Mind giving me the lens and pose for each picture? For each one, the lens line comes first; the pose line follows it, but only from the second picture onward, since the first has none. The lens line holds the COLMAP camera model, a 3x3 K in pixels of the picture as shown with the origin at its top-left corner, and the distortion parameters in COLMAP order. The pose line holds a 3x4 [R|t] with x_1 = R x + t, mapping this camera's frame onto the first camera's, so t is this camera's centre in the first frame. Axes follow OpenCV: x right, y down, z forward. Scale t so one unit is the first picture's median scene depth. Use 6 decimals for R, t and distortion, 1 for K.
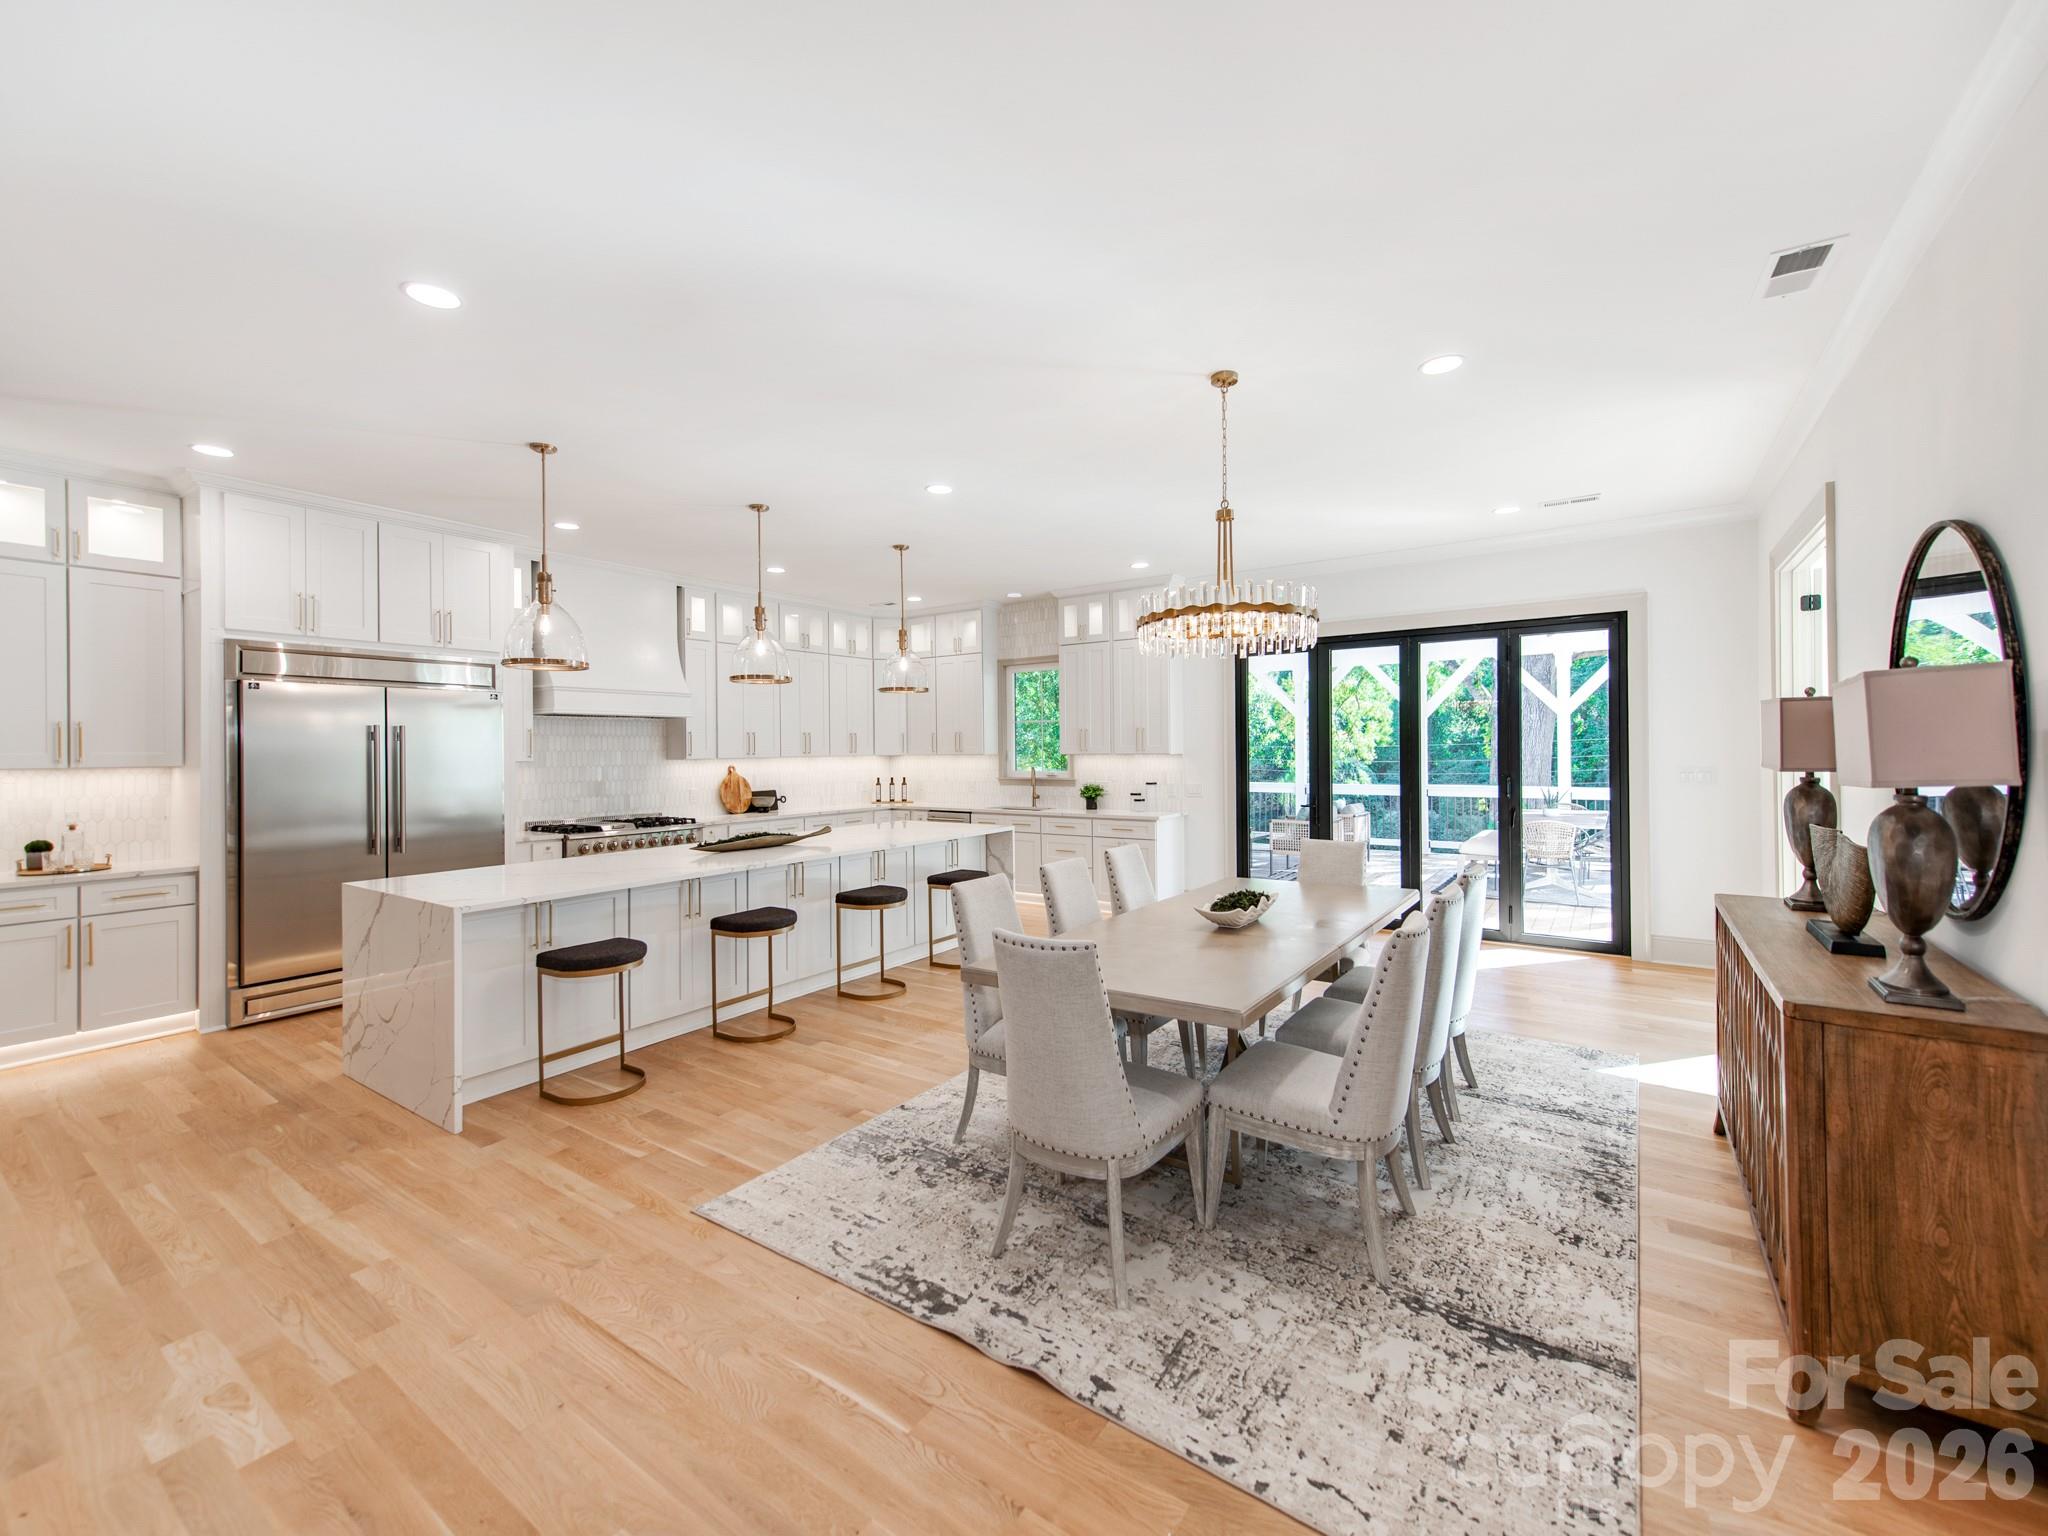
lens RADIAL K [[874.3, 0, 980.1], [0, 874.3, 752.8], [0, 0, 1]] dist [0.022090, -0.003975]
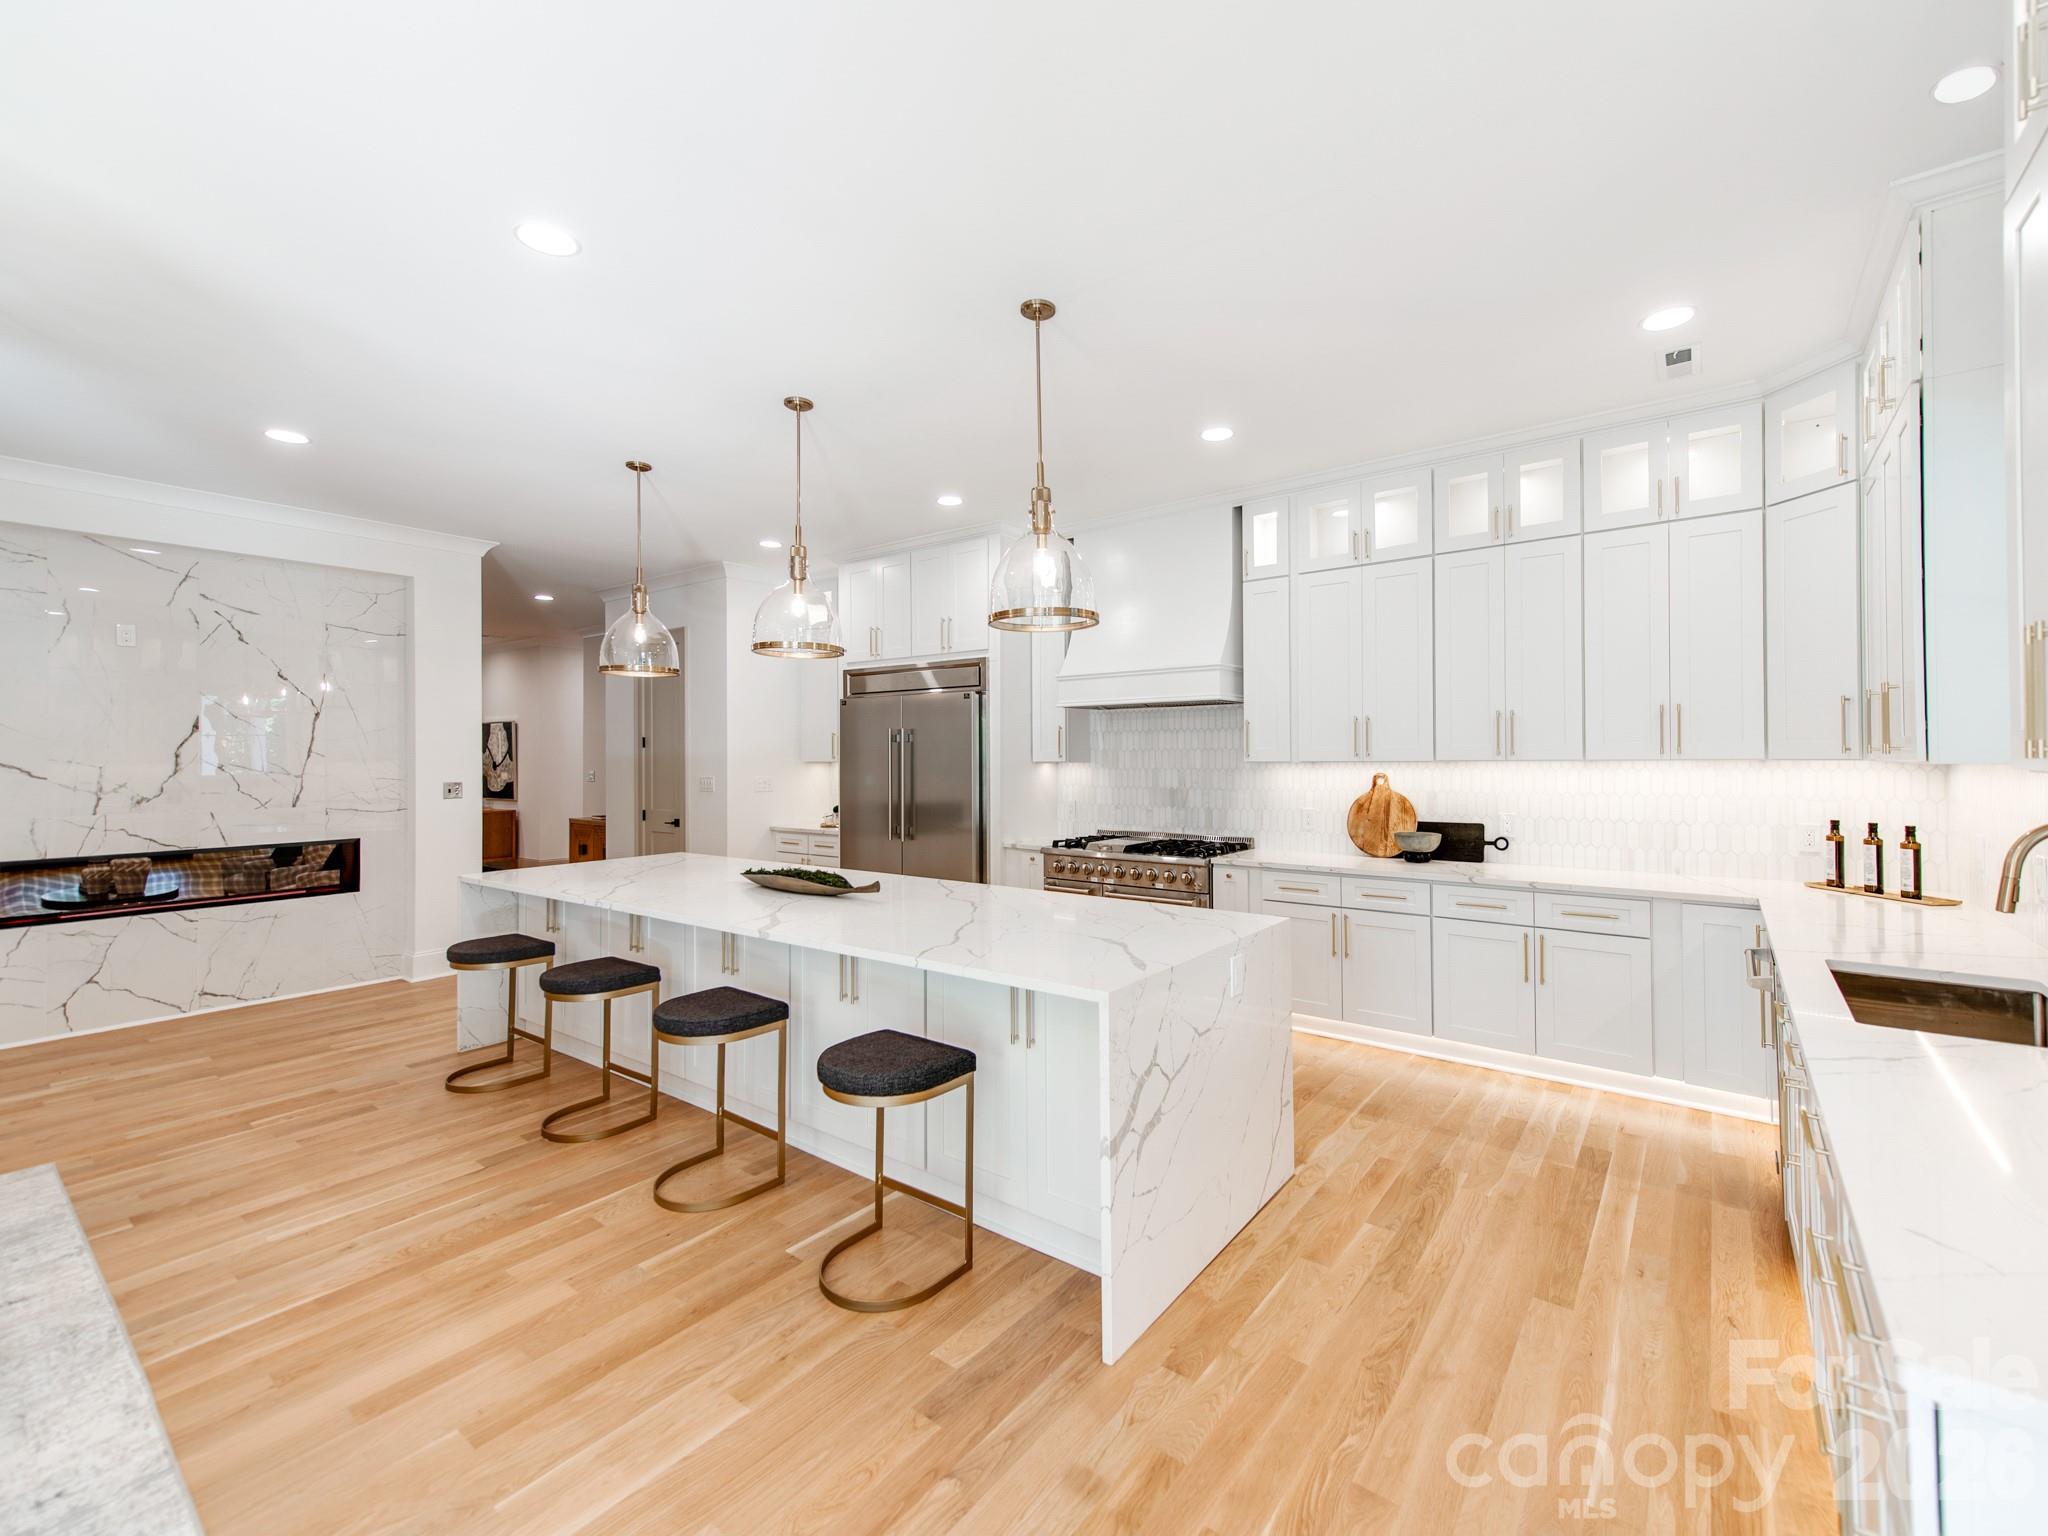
lens RADIAL K [[843.7, 0, 1065.7], [0, 843.7, 748.5], [0, 0, 1]] dist [0.014061, -0.000761]
pose [[0.019669, 0.001842, -0.999805, 0.438079], [0.002506, 0.999995, 0.001892, -0.006360], [0.999803, -0.002542, 0.019664, 1.240761]]
